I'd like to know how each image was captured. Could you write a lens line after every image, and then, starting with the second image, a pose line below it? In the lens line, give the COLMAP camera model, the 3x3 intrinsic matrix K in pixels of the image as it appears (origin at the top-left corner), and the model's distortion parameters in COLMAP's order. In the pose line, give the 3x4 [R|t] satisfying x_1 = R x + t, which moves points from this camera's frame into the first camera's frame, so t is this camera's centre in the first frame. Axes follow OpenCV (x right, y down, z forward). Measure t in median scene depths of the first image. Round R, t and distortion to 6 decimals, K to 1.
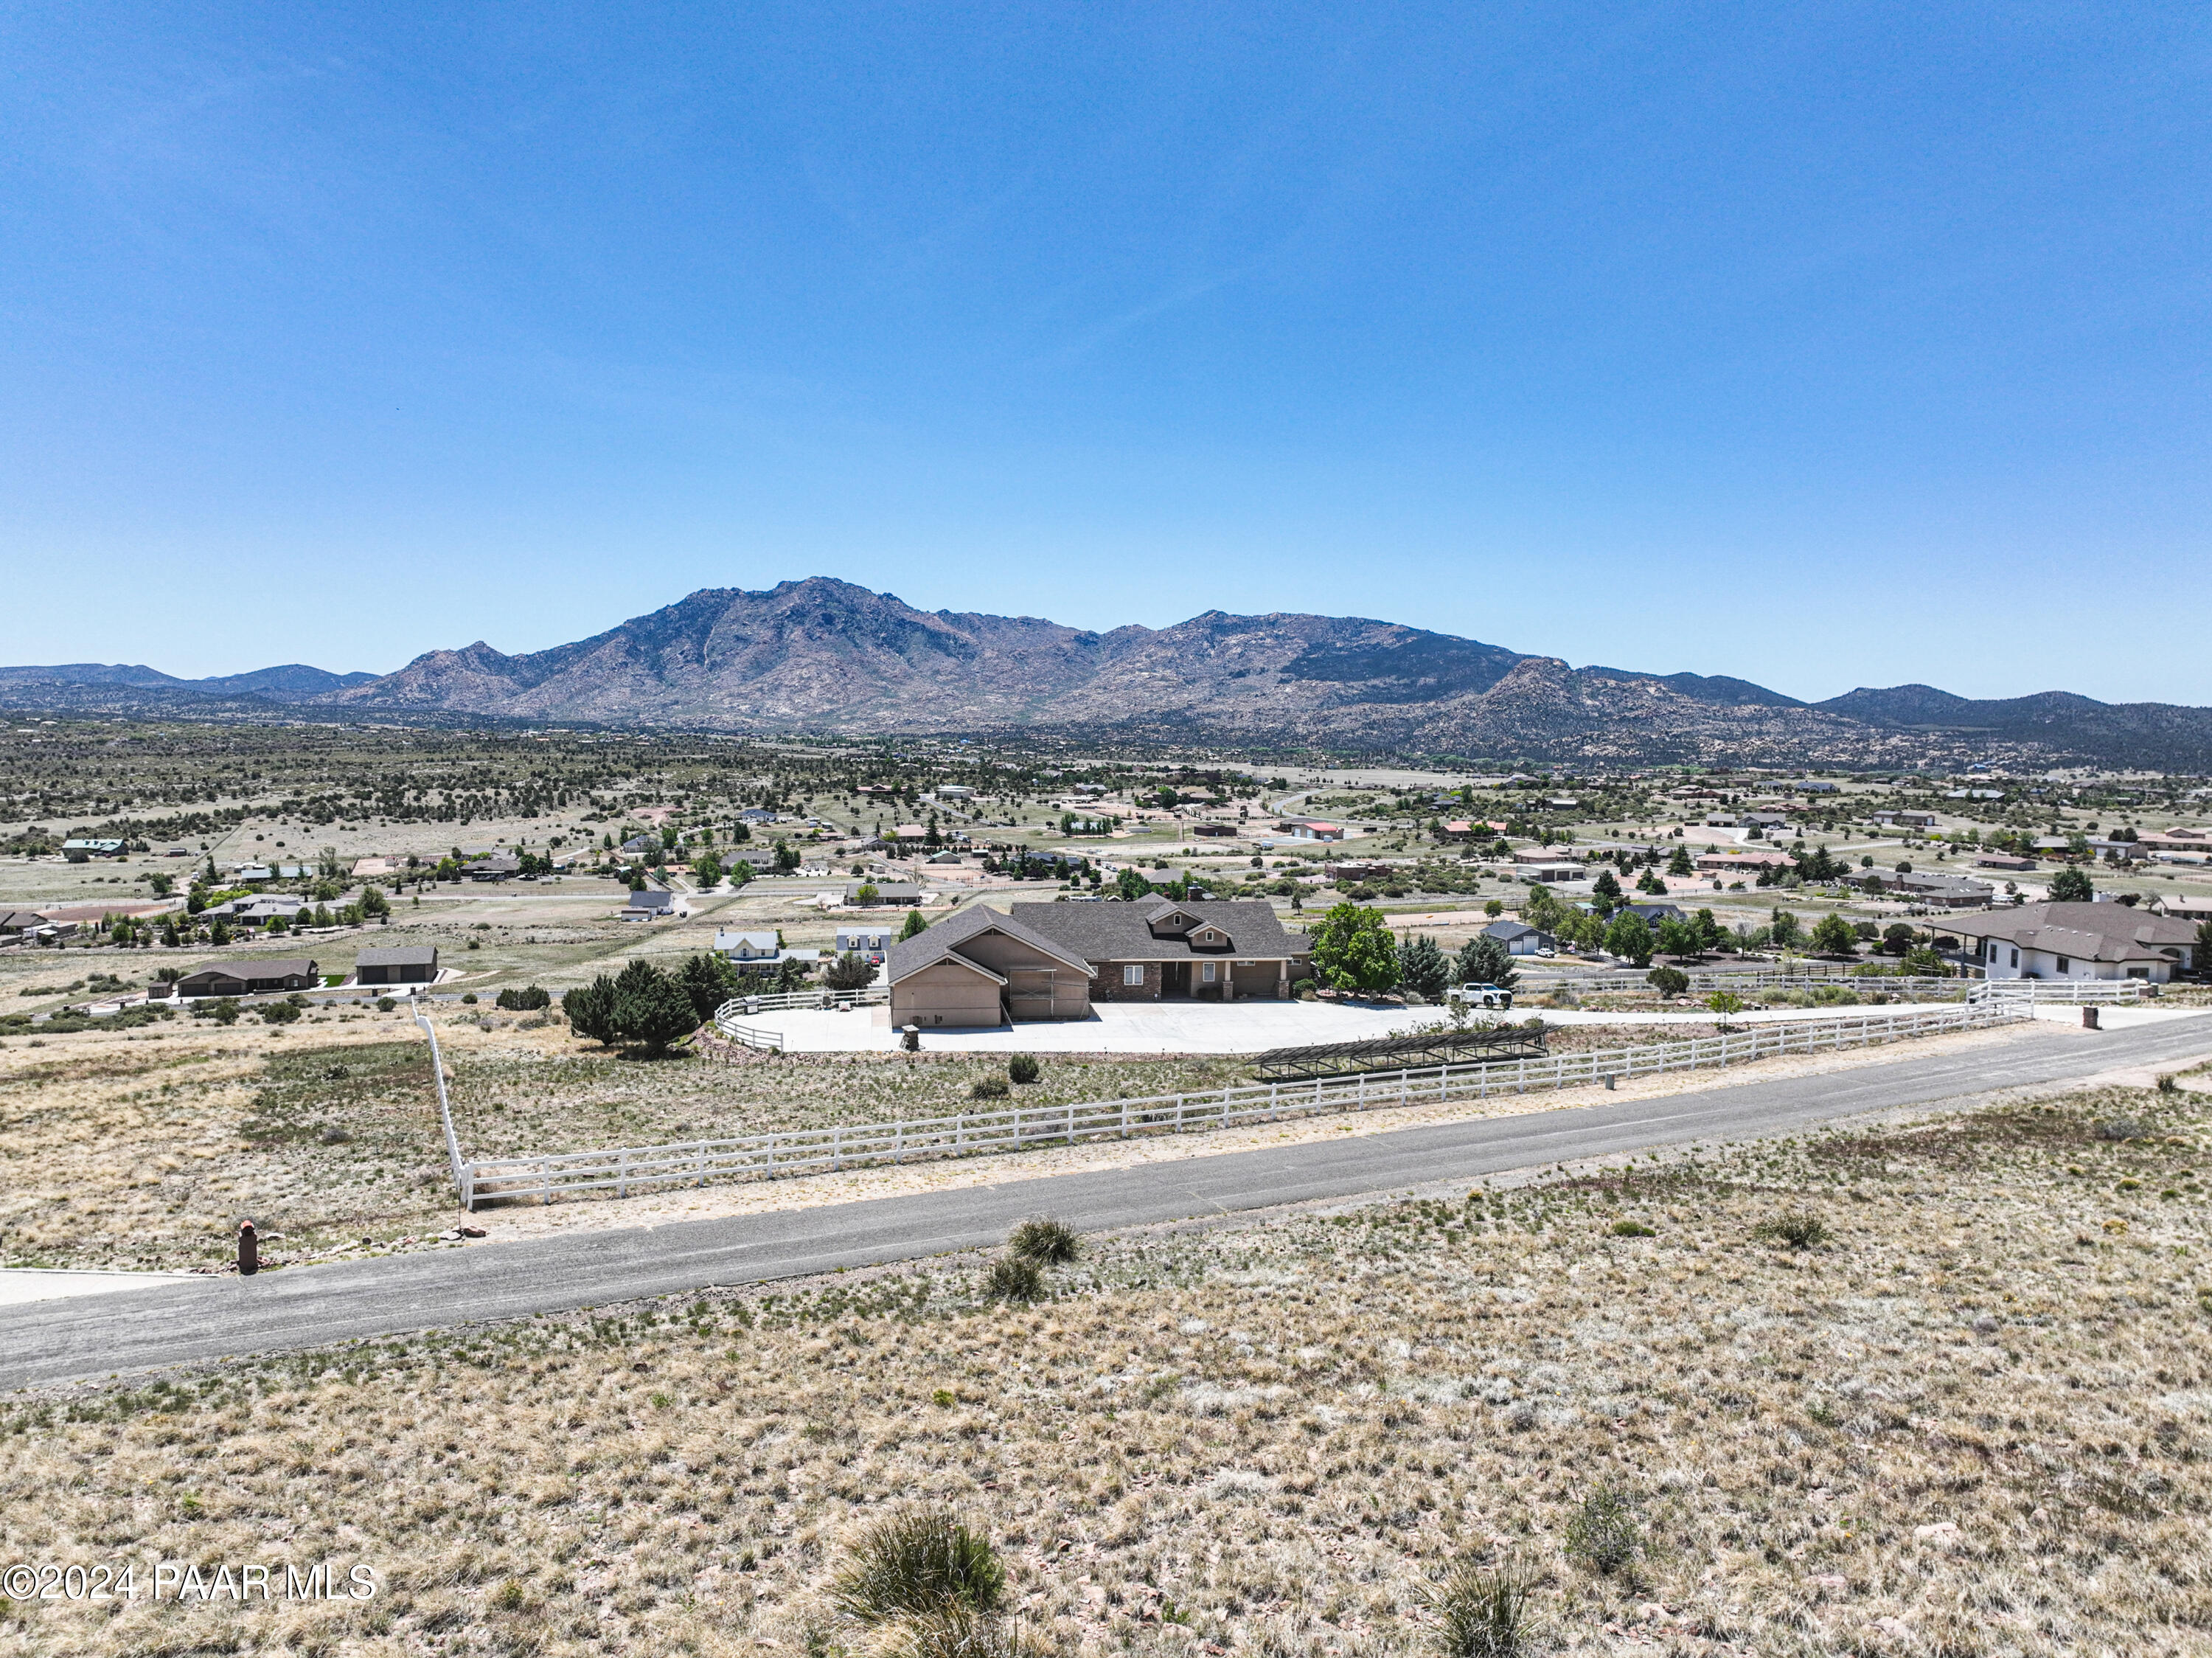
lens RADIAL K [[1557.6, 0, 1106.8], [0, 1557.6, 816.5], [0, 0, 1]] dist [-0.007600, 0.030008]
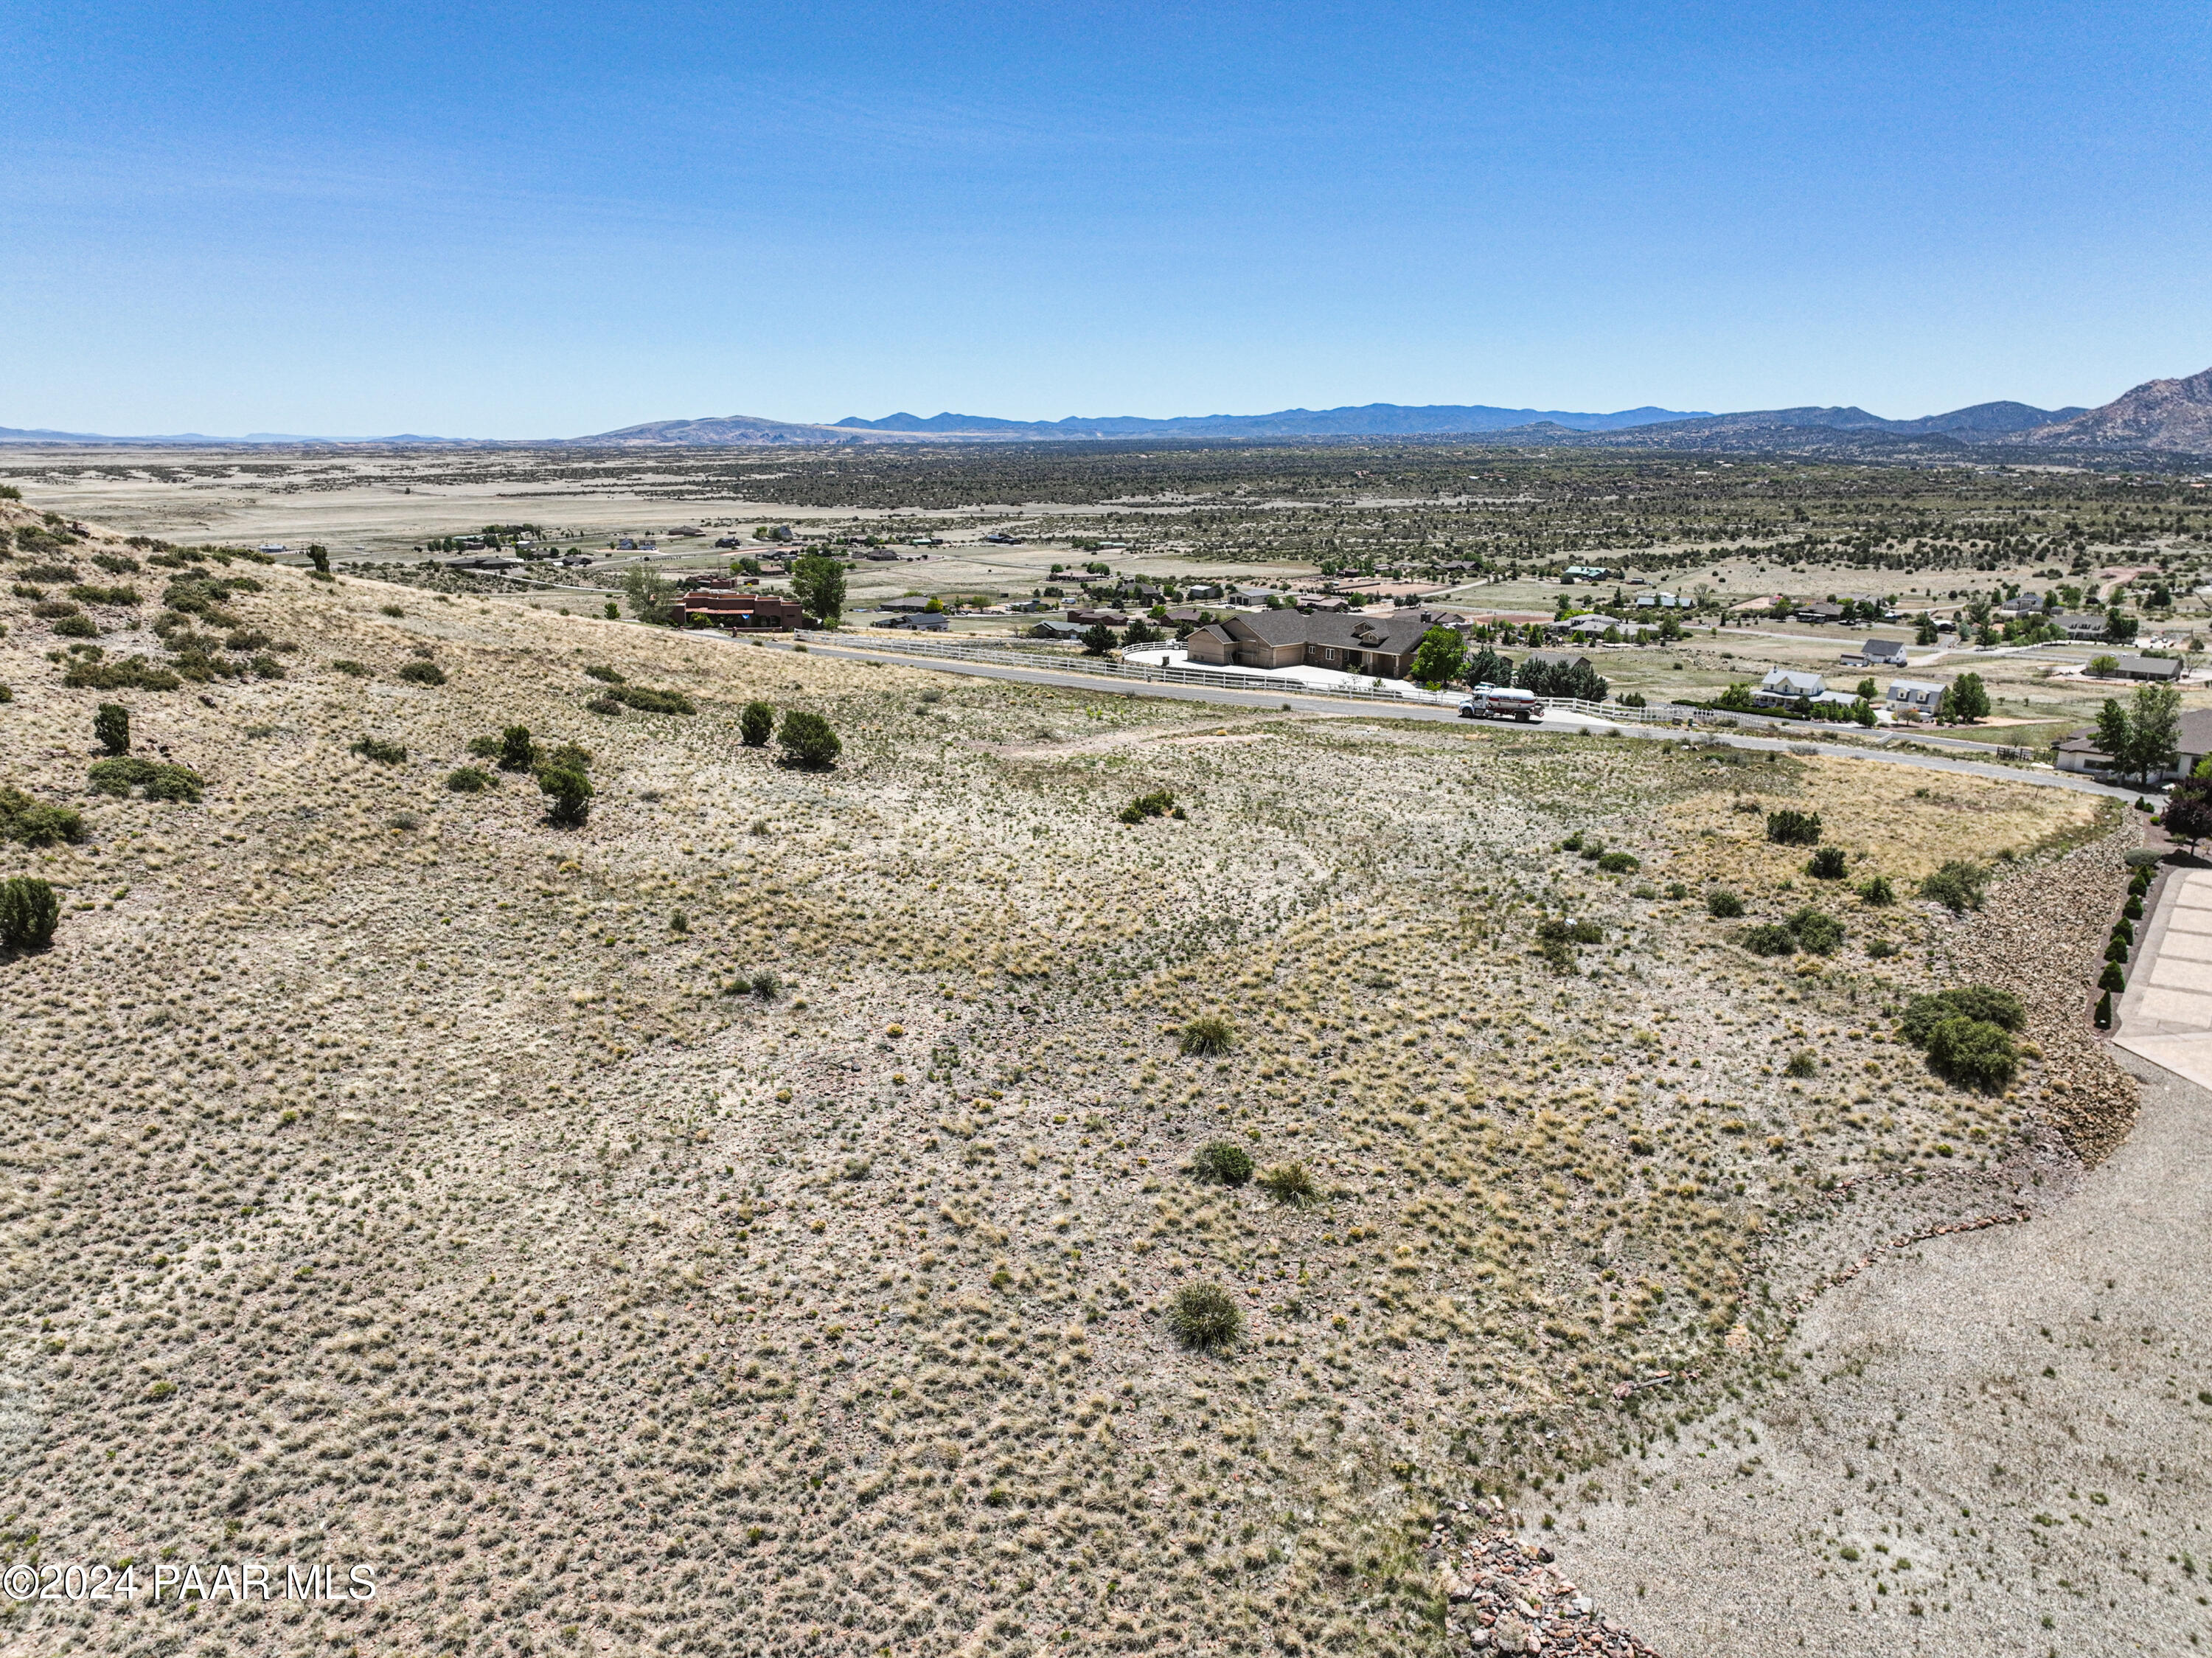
lens RADIAL K [[1555.3, 0, 1107.5], [0, 1555.3, 833.0], [0, 0, 1]] dist [0.003994, 0.006927]
pose [[0.543307, 0.195286, -0.816505, 0.165679], [-0.051312, 0.978475, 0.199882, -0.005179], [0.837964, -0.066701, 0.541633, -0.025633]]
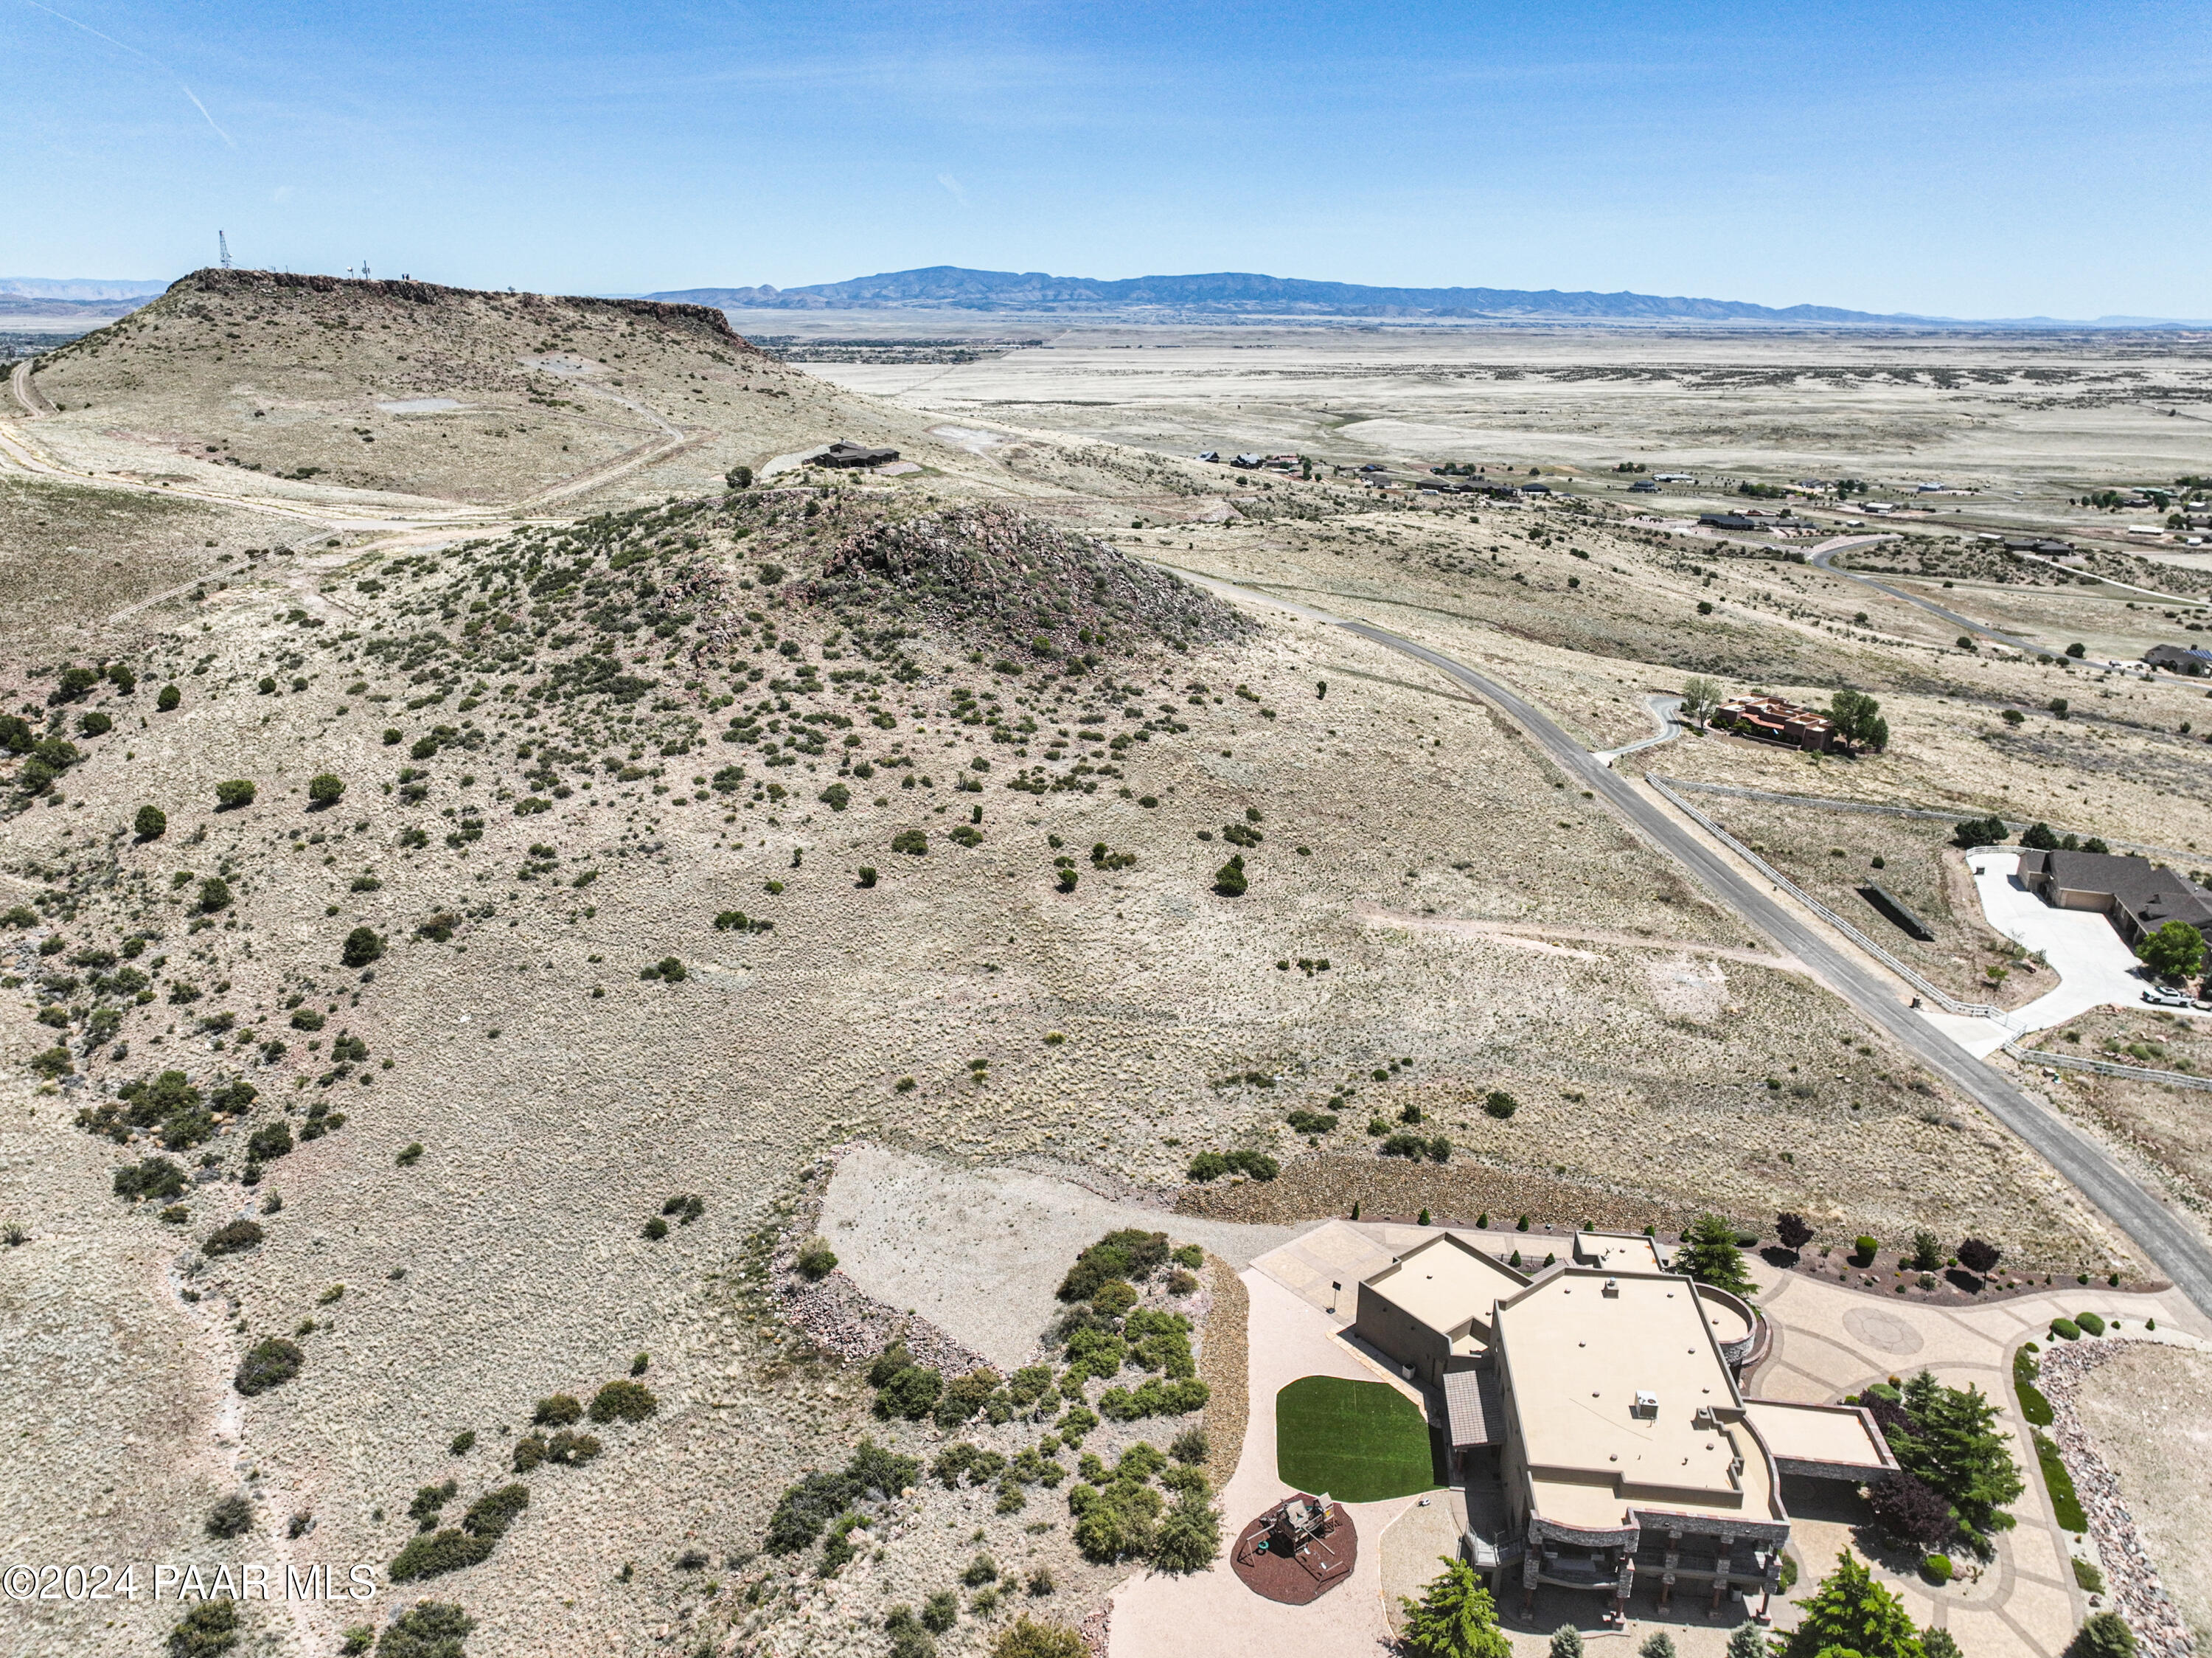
lens RADIAL K [[1555.8, 0, 1107.8], [0, 1555.8, 830.1], [0, 0, 1]] dist [0.002451, 0.008397]
pose [[-0.444778, 0.268340, -0.854498, 0.254194], [-0.075787, 0.939365, 0.334439, -0.062669], [0.892429, 0.213511, -0.397472, 0.074575]]
